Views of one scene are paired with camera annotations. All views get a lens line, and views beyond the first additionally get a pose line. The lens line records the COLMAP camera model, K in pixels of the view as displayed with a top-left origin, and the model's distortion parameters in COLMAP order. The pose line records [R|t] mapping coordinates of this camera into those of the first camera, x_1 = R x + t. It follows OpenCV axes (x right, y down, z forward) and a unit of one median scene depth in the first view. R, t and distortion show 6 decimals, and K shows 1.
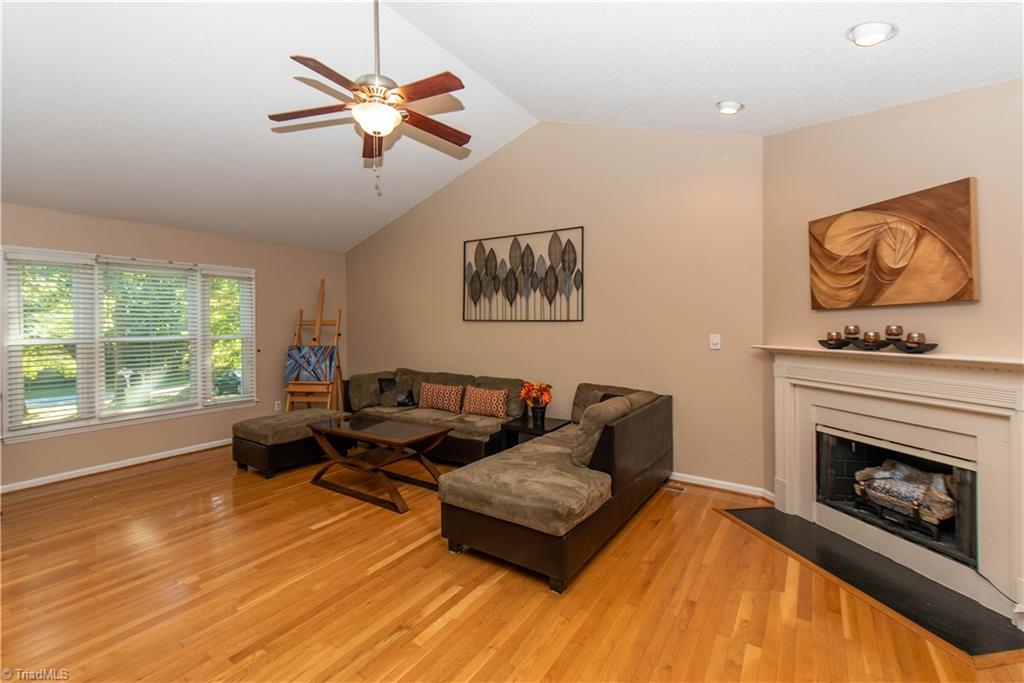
lens RADIAL K [[439.3, 0, 498.2], [0, 439.3, 320.9], [0, 0, 1]] dist [0.012178, 0.000057]
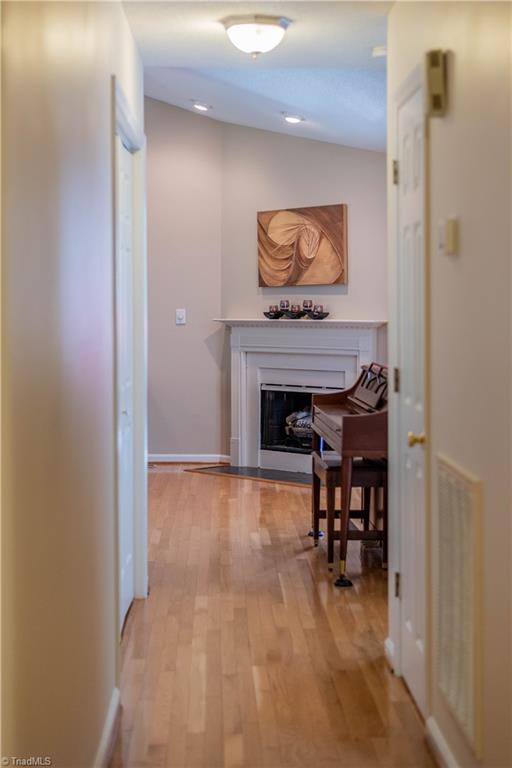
lens RADIAL K [[1152.2, 0, 256.1], [0, 1152.2, 383.7], [0, 0, 1]] dist [0.007032, 0.000000]
pose [[0.806367, -0.044101, 0.589769, -1.214502], [-0.004562, 0.996722, 0.080769, -0.016902], [-0.591398, -0.067820, 0.803523, -1.606679]]
